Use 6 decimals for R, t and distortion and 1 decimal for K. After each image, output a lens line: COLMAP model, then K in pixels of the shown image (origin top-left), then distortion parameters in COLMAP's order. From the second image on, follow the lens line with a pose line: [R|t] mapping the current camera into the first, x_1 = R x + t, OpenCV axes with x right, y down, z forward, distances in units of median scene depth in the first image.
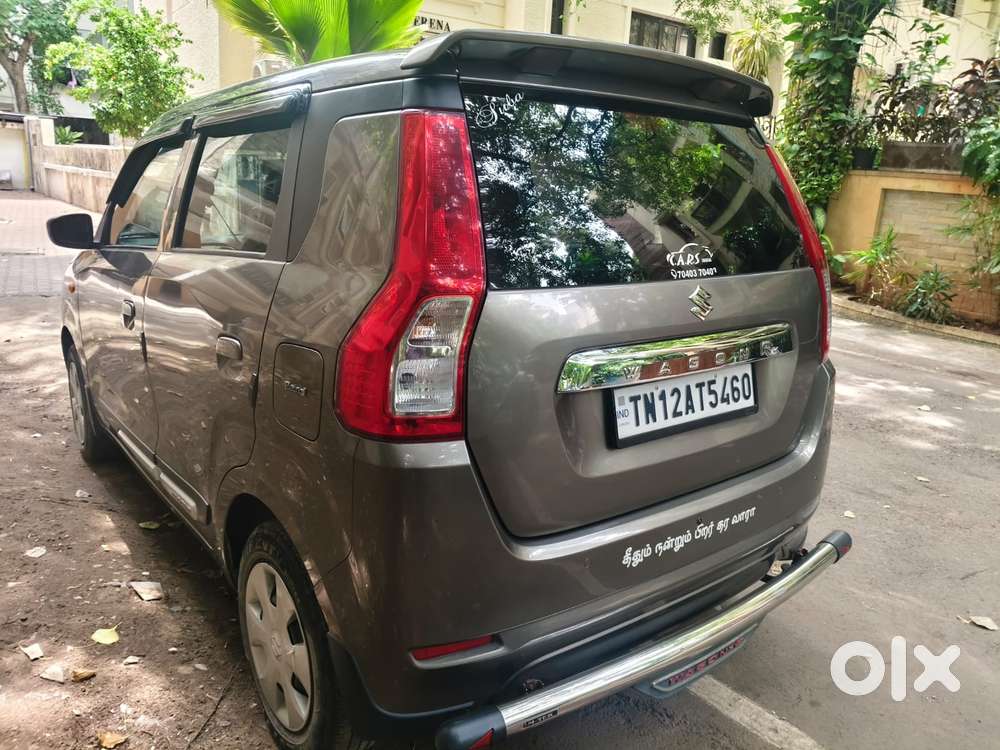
lens RADIAL K [[759.4, 0, 493.2], [0, 759.4, 366.7], [0, 0, 1]] dist [0.043029, -0.073910]
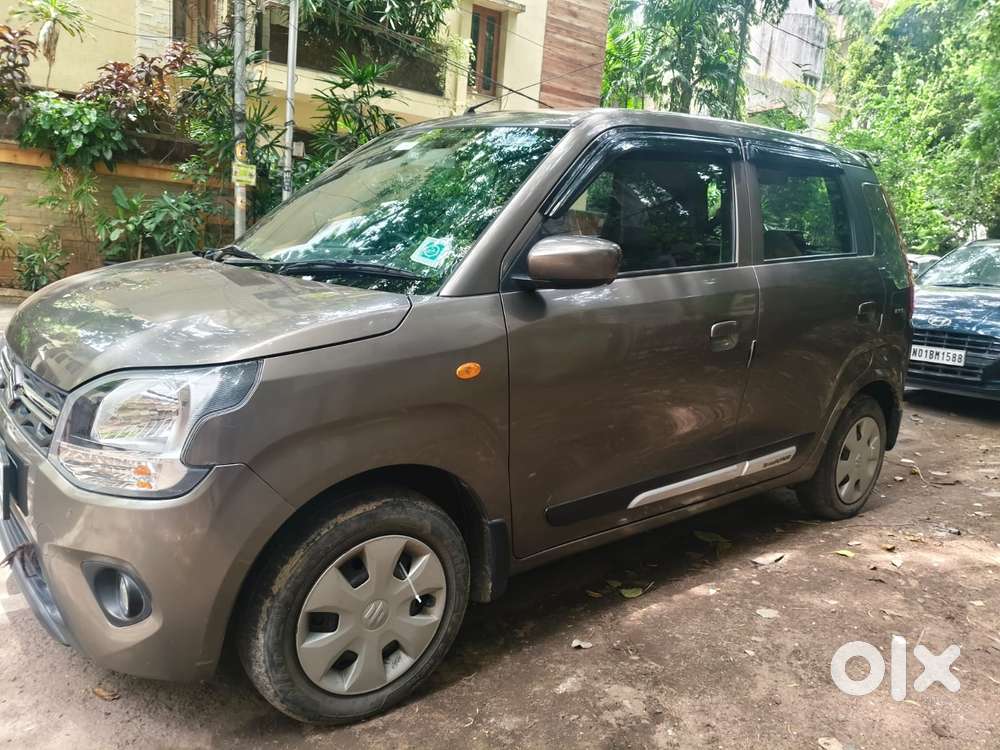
lens RADIAL K [[759.5, 0, 515.1], [0, 759.5, 376.5], [0, 0, 1]] dist [0.047637, -0.090447]
pose [[-0.047891, -0.233536, 0.971168, -1.220233], [0.157137, 0.958415, 0.238218, -0.250099], [-0.986415, 0.164015, -0.009202, 1.098451]]
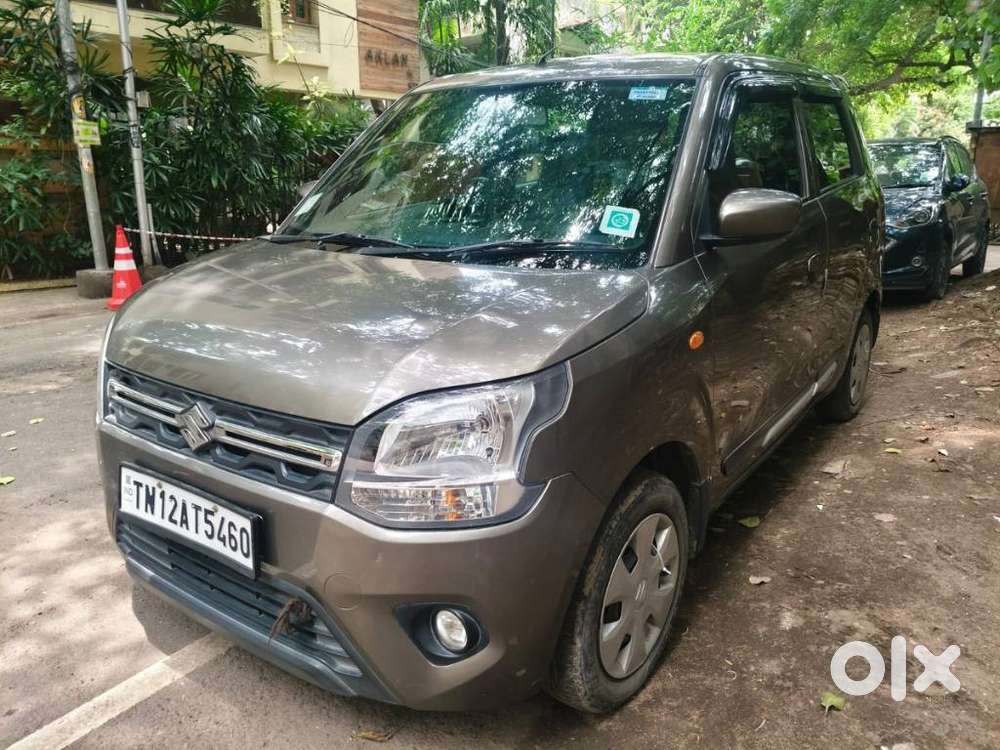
lens RADIAL K [[761.4, 0, 500.0], [0, 761.4, 375.0], [0, 0, 1]] dist [-0.004829, -0.004965]
pose [[-0.289829, -0.296130, 0.910113, -1.136165], [0.216297, 0.906060, 0.363691, -0.343702], [-0.932317, 0.302263, -0.198550, 1.405260]]
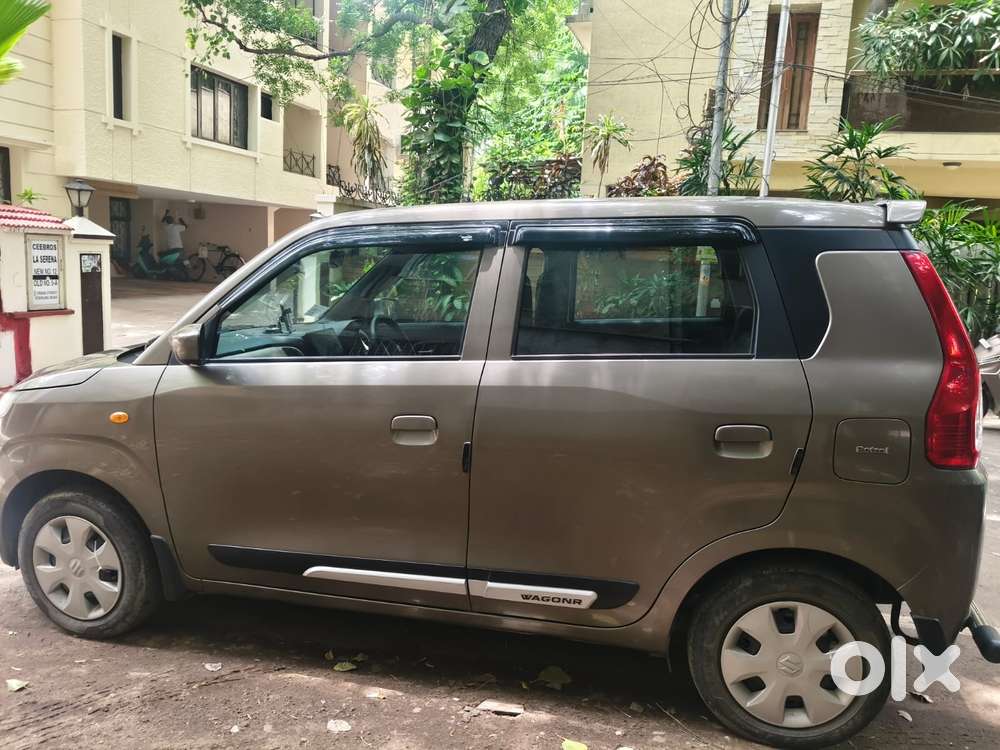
lens RADIAL K [[761.3, 0, 494.4], [0, 761.3, 378.4], [0, 0, 1]] dist [0.043947, -0.089293]
pose [[0.773475, -0.114236, 0.623448, -0.830993], [0.140803, 0.990015, 0.006718, -0.104362], [-0.617990, 0.082588, 0.781836, 0.173691]]
